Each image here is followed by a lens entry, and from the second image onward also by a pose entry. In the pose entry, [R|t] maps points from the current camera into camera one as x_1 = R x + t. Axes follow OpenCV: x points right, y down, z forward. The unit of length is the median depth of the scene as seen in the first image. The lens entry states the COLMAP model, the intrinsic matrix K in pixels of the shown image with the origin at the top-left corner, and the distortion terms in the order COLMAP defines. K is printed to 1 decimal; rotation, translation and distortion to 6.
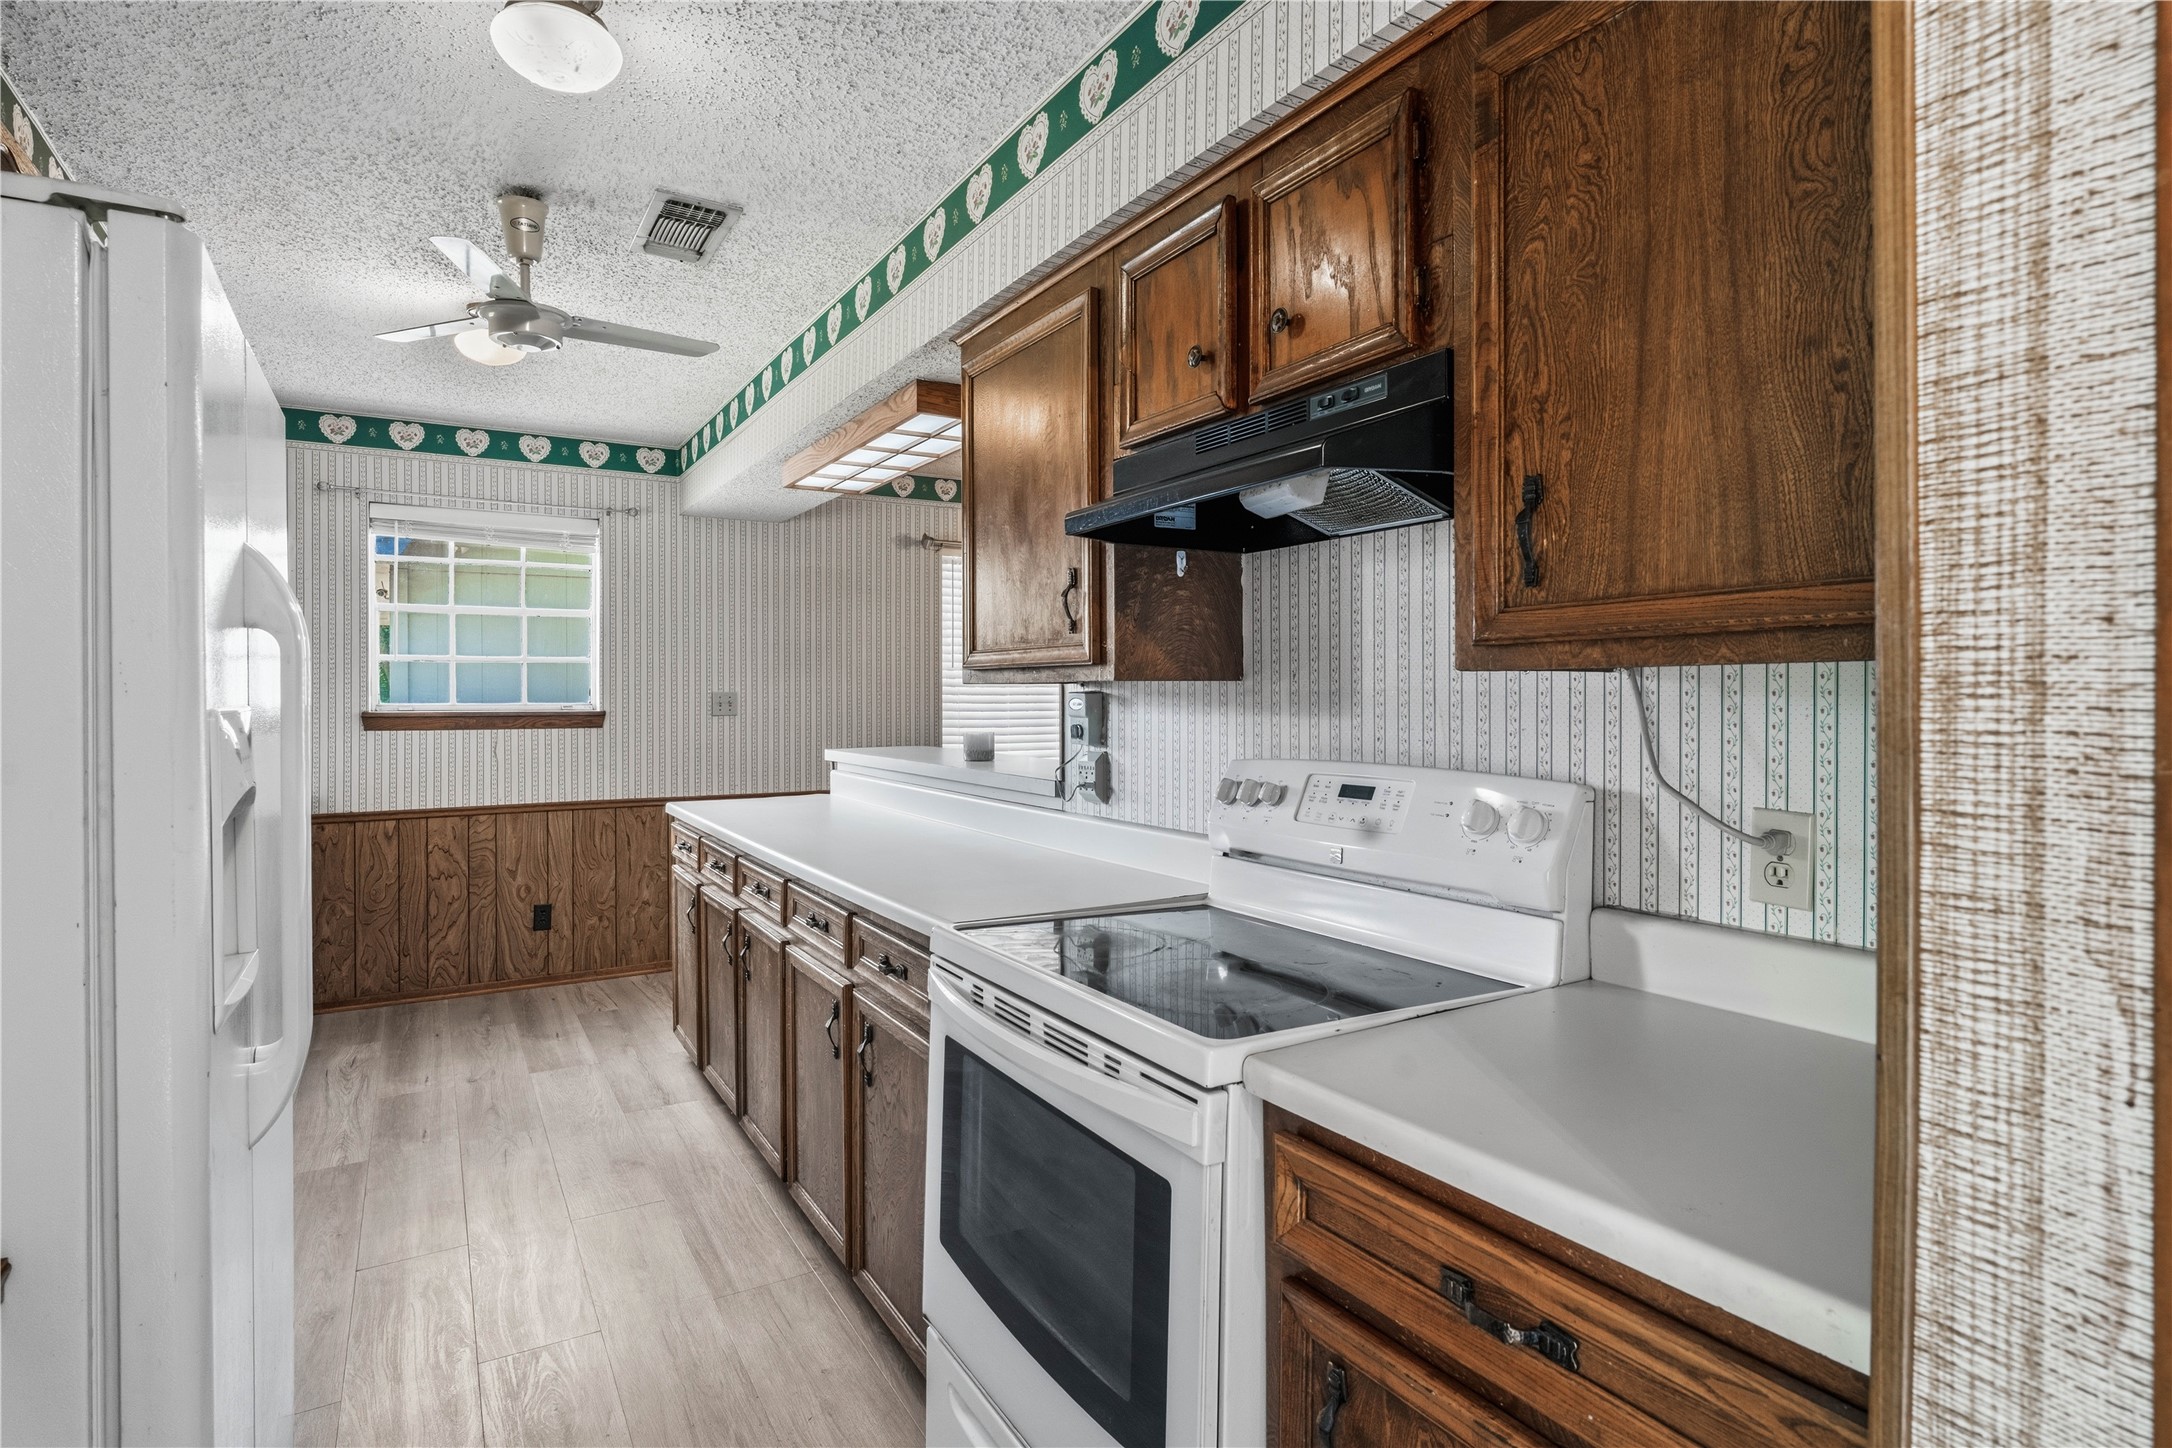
lens RADIAL K [[1107.3, 0, 1079.3], [0, 1107.3, 707.0], [0, 0, 1]] dist [0.001105, 0.000327]
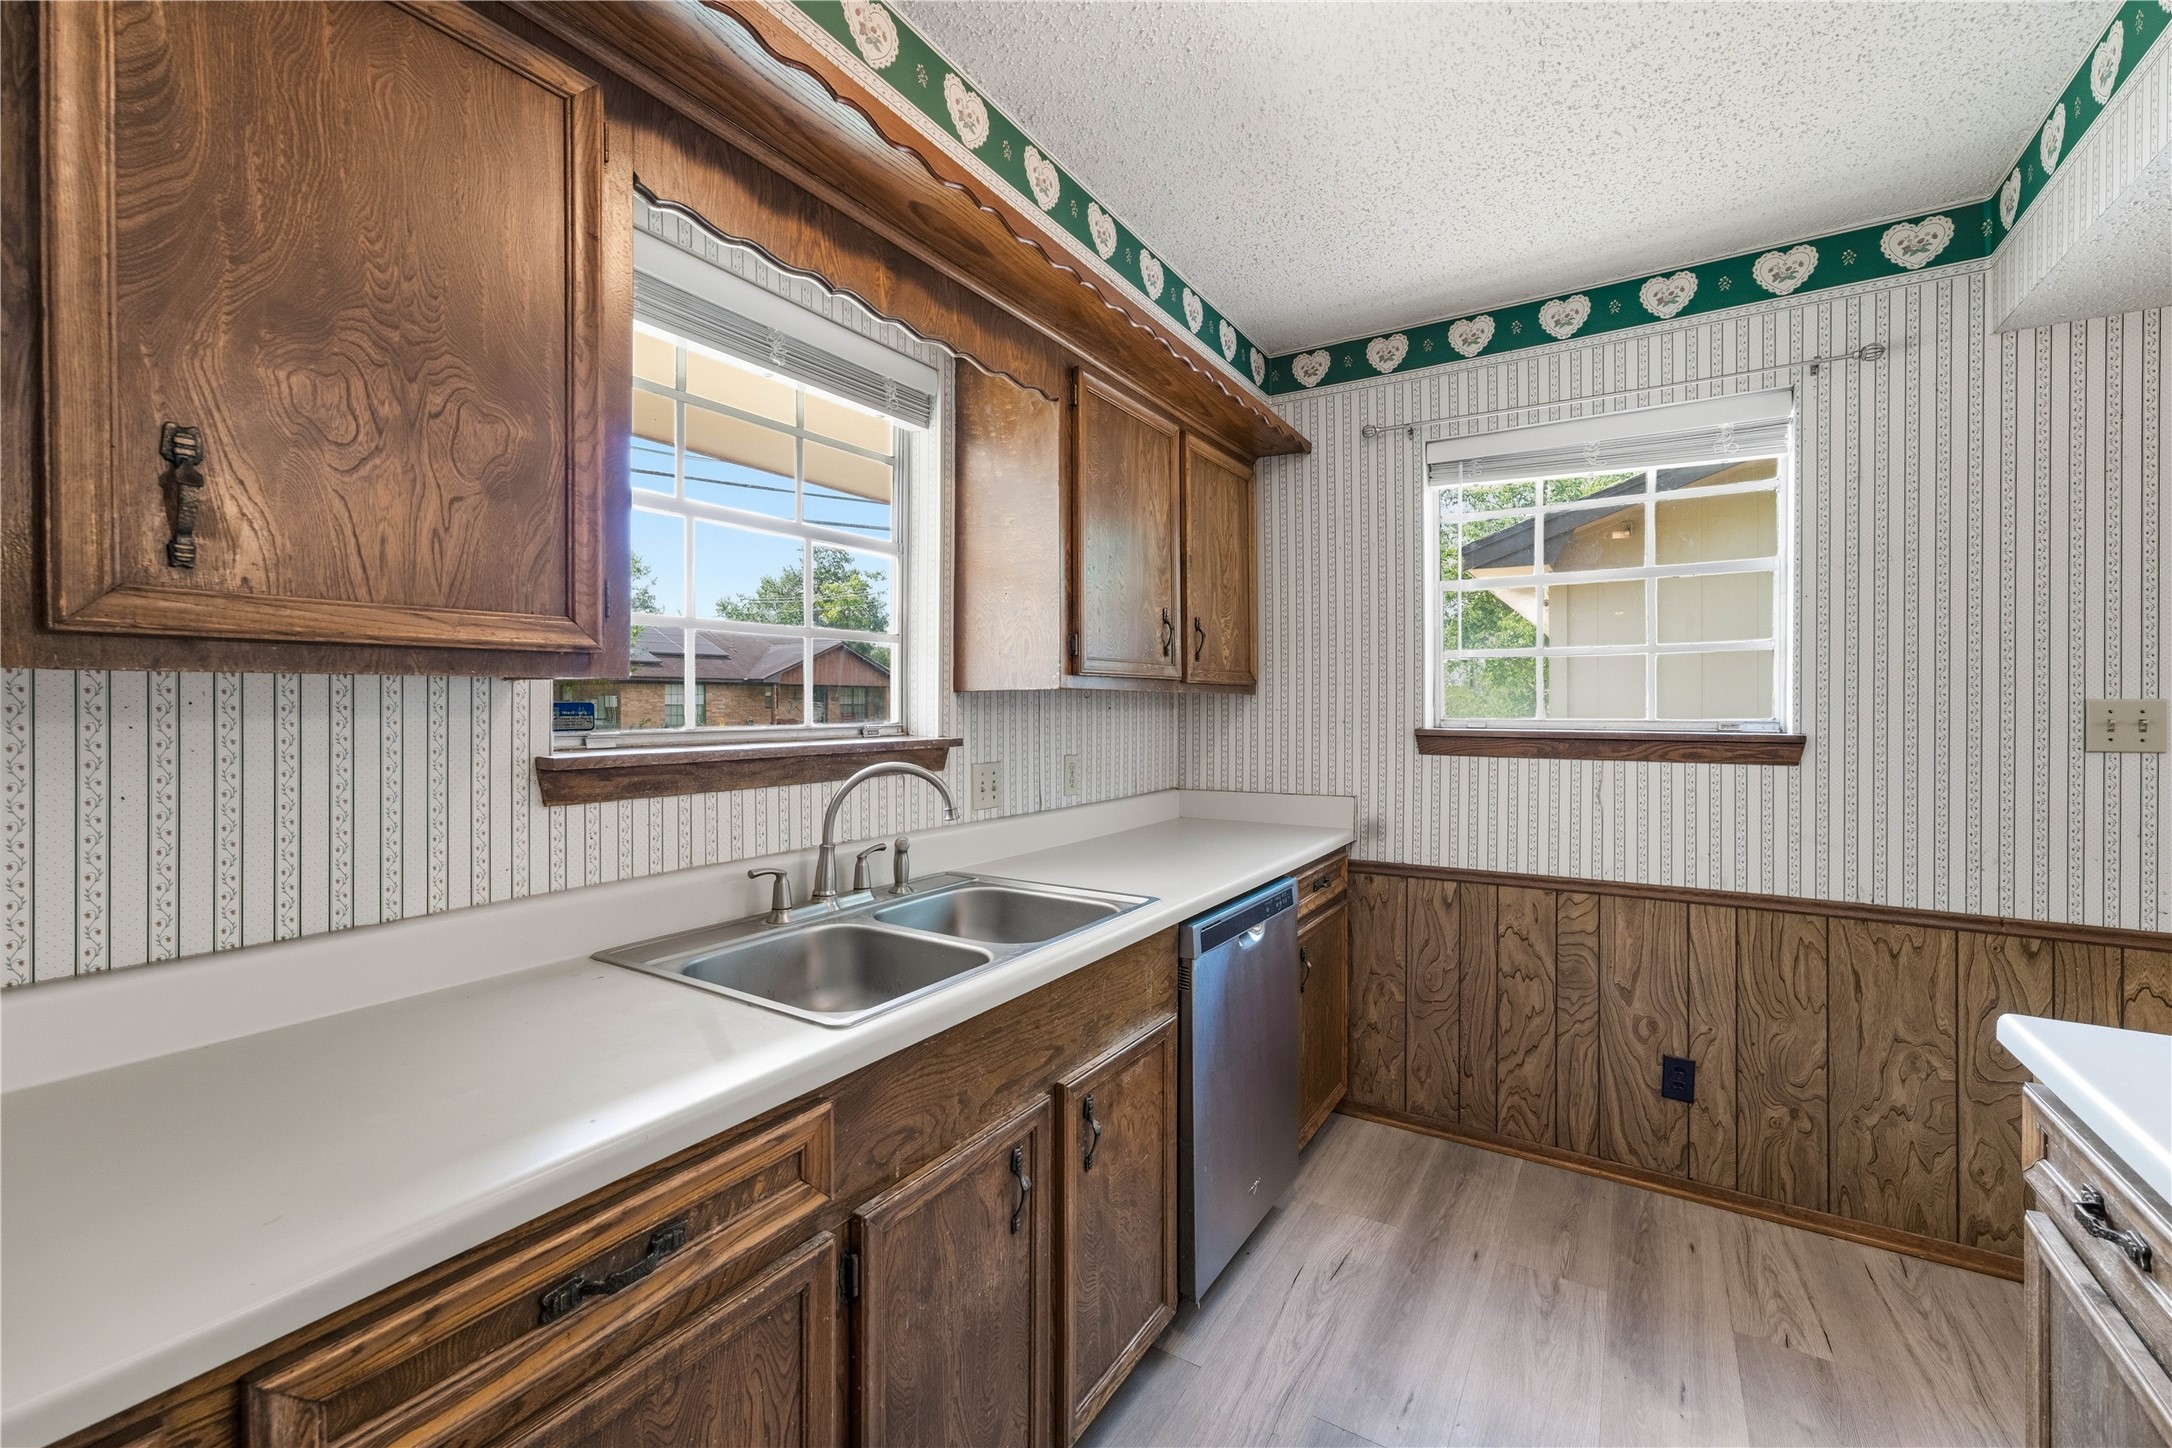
lens RADIAL K [[888.2, 0, 1073.3], [0, 888.2, 712.8], [0, 0, 1]] dist [-0.000758, 0.000999]
pose [[0.449592, 0.000640, -0.893234, -0.206373], [-0.008846, 0.999954, -0.003736, -0.002586], [0.893190, 0.009581, 0.449577, 0.497464]]
